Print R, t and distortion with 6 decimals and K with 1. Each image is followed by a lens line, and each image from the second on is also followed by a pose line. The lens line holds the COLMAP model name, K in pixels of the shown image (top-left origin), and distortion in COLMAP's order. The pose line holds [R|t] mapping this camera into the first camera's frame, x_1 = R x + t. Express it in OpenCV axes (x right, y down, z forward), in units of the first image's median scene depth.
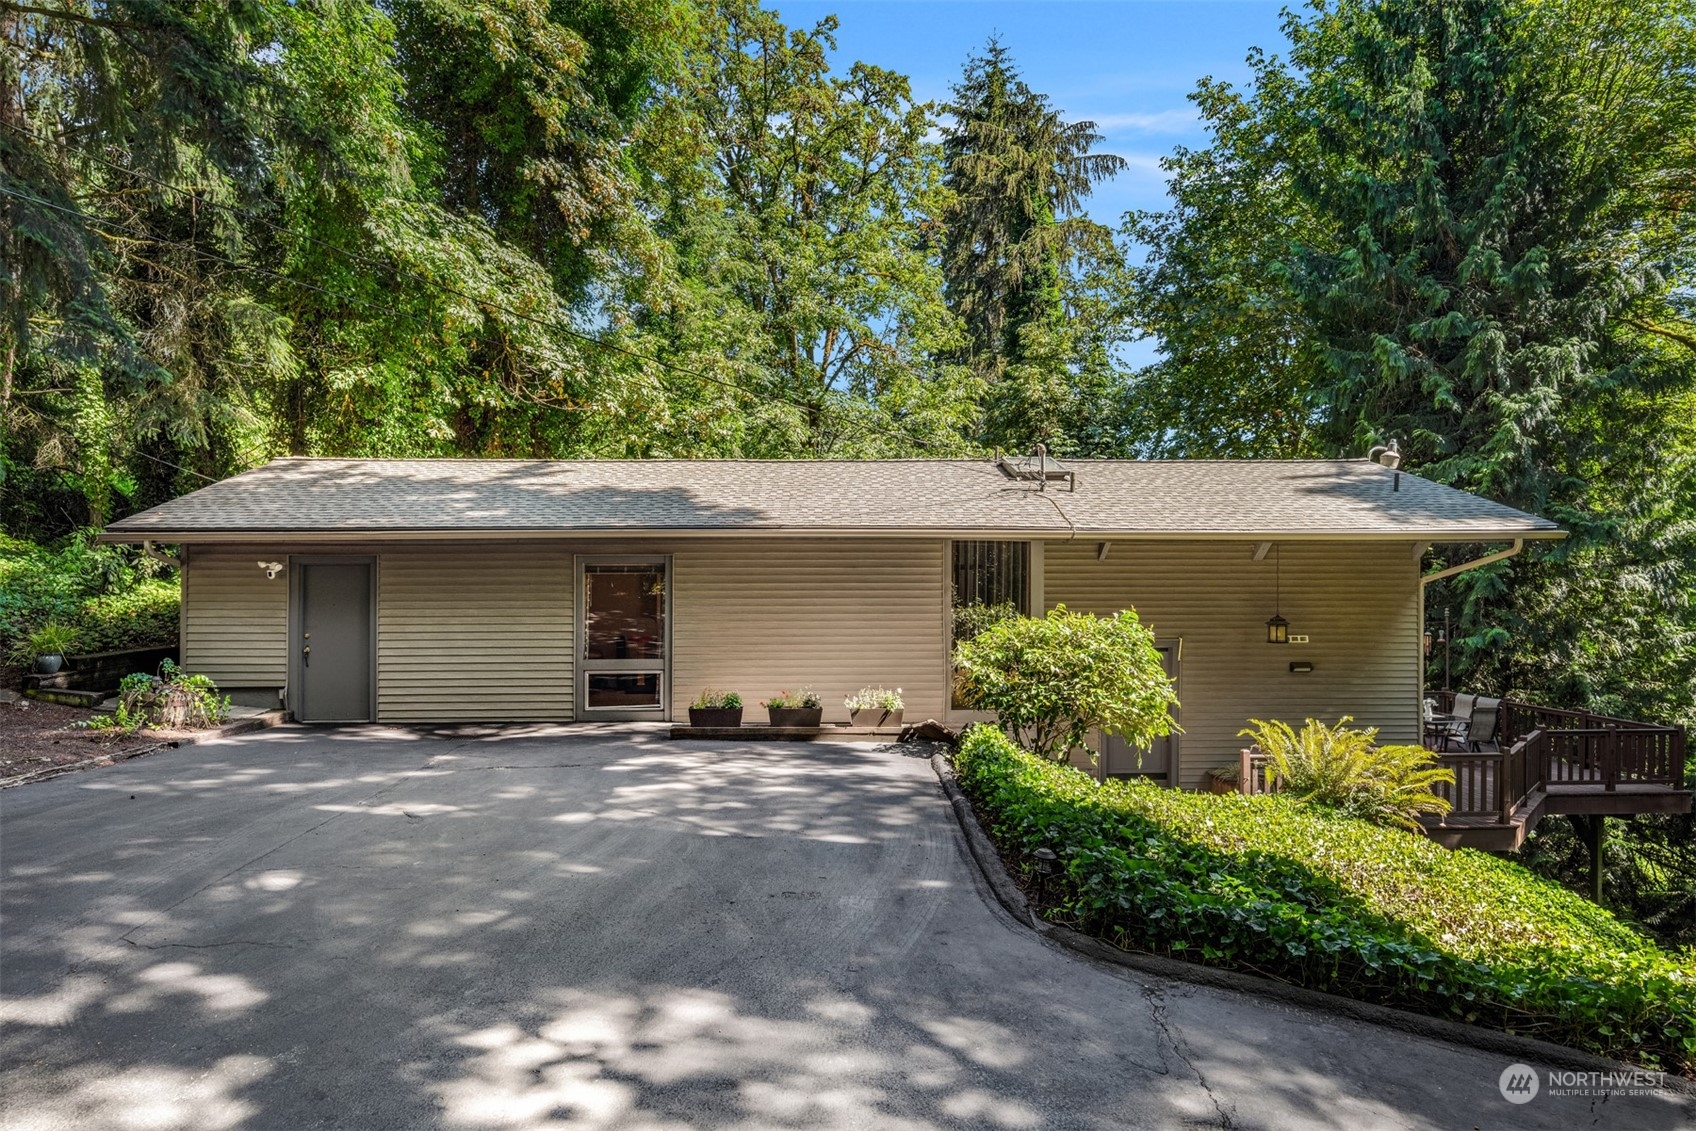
lens RADIAL K [[915.0, 0, 848.7], [0, 915.0, 590.8], [0, 0, 1]] dist [-0.002328, -0.001075]
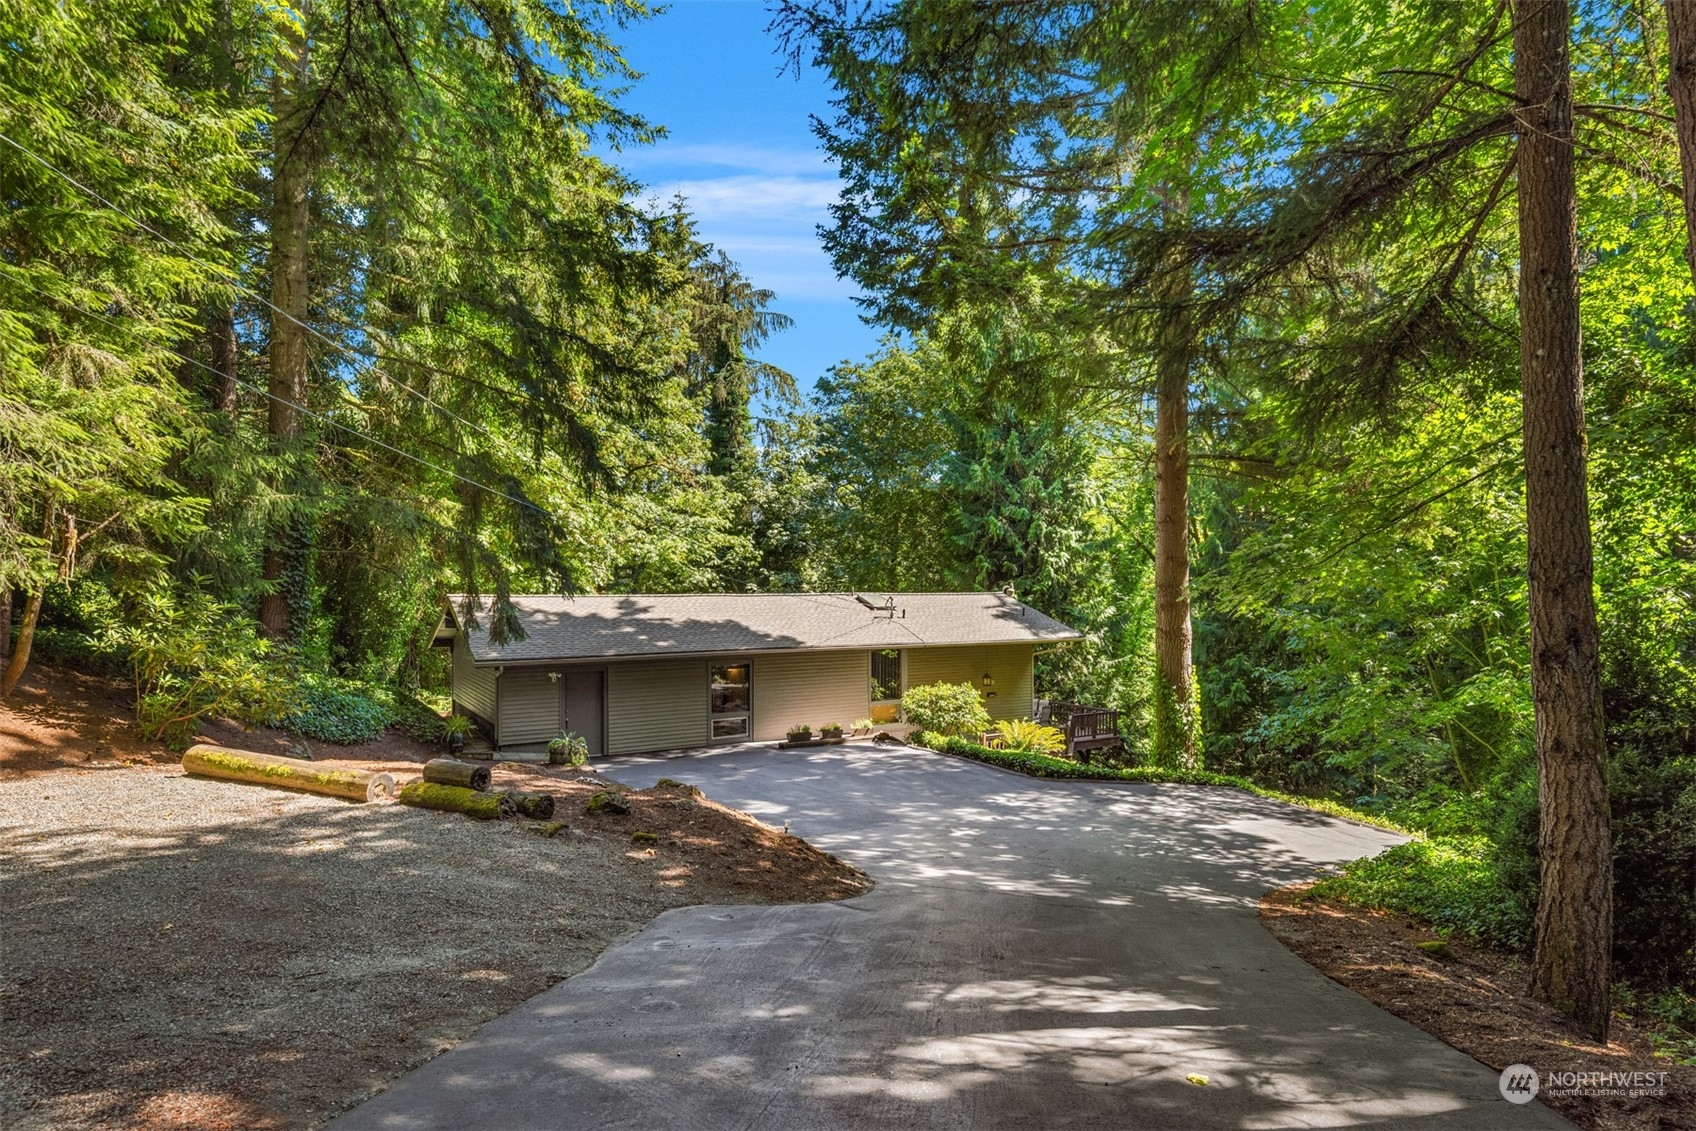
lens RADIAL K [[915.0, 0, 848.7], [0, 915.0, 590.8], [0, 0, 1]] dist [-0.002328, -0.001075]
pose [[0.873621, -0.004044, 0.486590, -0.780145], [0.002345, 0.999989, 0.004101, -0.156277], [-0.486601, -0.002442, 0.873621, -0.679685]]
